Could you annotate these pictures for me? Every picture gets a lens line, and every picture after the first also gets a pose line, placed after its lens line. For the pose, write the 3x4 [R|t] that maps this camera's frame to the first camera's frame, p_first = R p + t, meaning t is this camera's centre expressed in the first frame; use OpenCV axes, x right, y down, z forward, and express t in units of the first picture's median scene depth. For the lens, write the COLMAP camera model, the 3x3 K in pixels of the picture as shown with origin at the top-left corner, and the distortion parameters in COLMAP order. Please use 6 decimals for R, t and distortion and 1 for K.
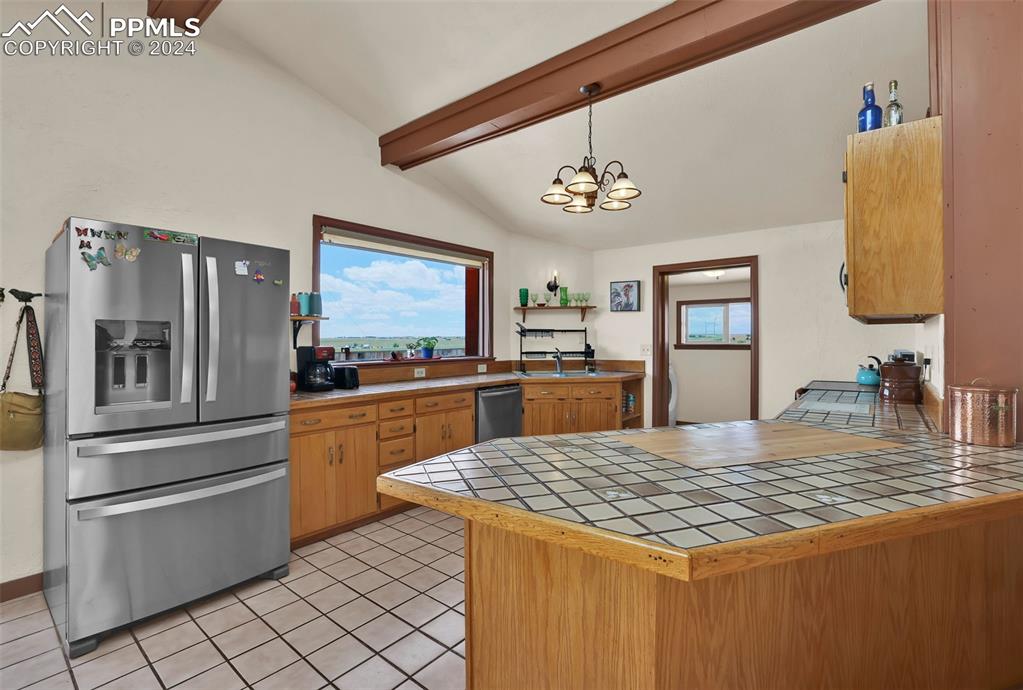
lens RADIAL K [[465.3, 0, 509.9], [0, 465.3, 337.4], [0, 0, 1]] dist [-0.030355, 0.000226]
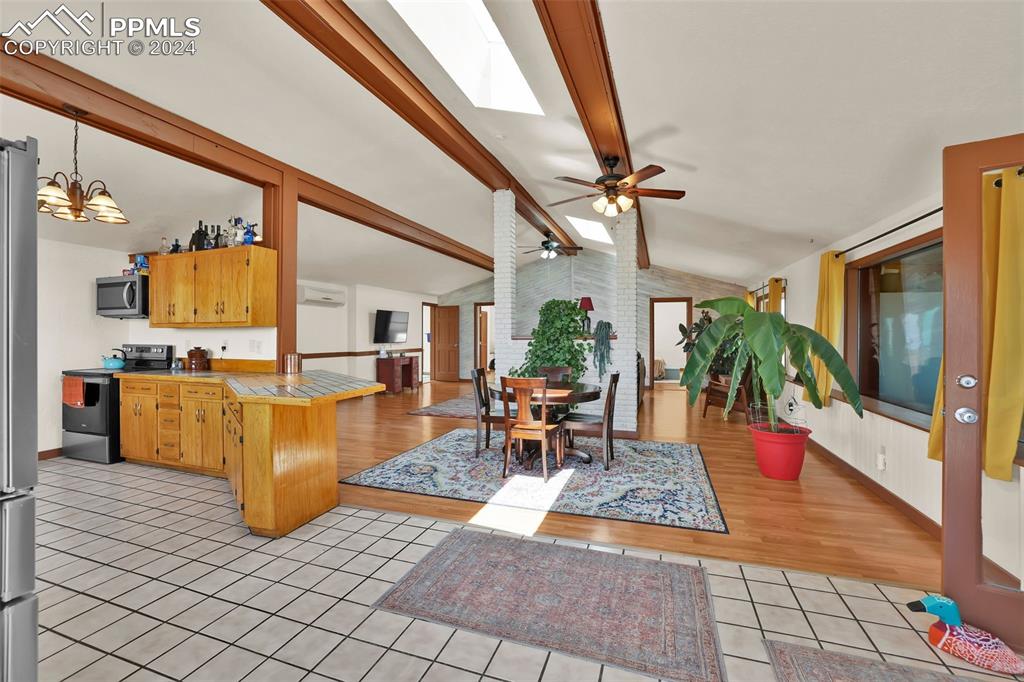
lens RADIAL K [[441.9, 0, 506.6], [0, 441.9, 335.0], [0, 0, 1]] dist [-0.001217, -0.000046]
pose [[-0.339918, 0.006060, 0.940436, -0.687957], [-0.003036, 0.999967, -0.007541, 0.002892], [-0.940450, -0.005418, -0.339888, 0.226581]]
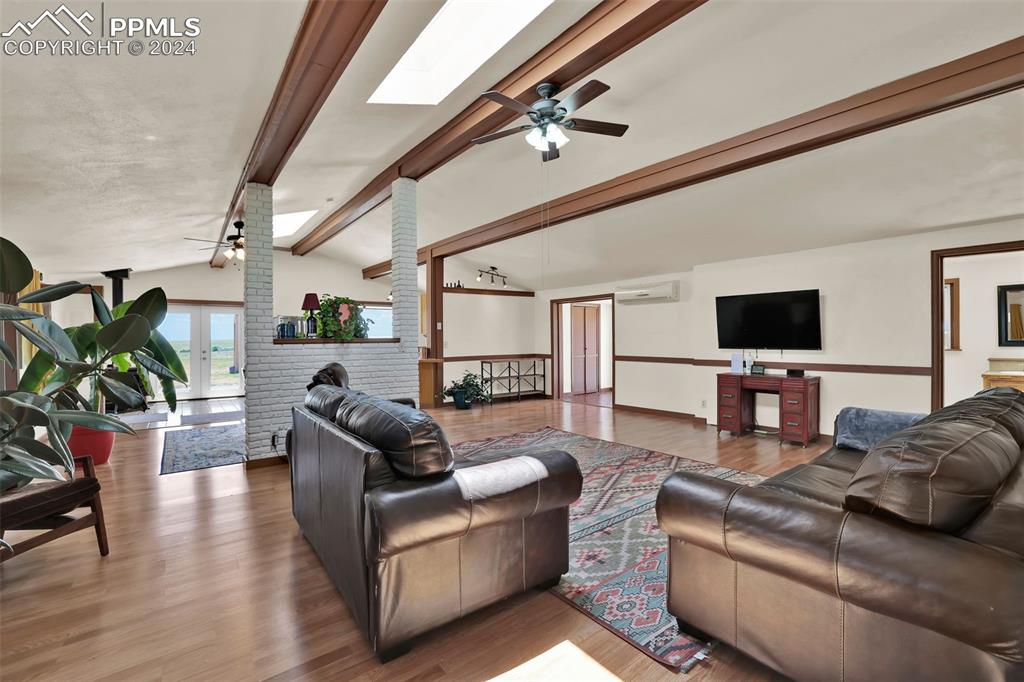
lens RADIAL K [[436.6, 0, 512.0], [0, 436.6, 341.0], [0, 0, 1]] dist [-0.025084, -0.000033]
pose [[0.976407, 0.002067, -0.215926, 1.067416], [-0.000374, 0.999969, 0.007879, -0.003827], [0.215936, -0.007613, 0.976378, -1.273356]]
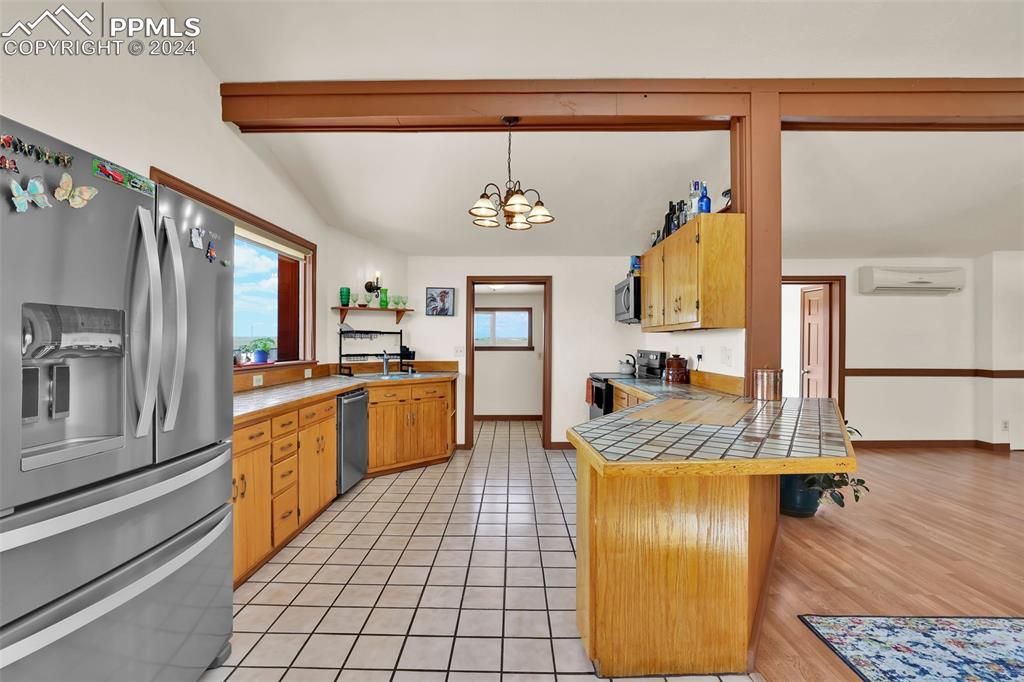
lens RADIAL K [[462.3, 0, 497.7], [0, 462.3, 342.3], [0, 0, 1]] dist [-0.042232, 0.015825]
pose [[0.782523, 0.004004, 0.622609, -0.320376], [-0.007701, 0.999965, 0.003248, 0.001092], [-0.622574, -0.007336, 0.782526, 0.079594]]
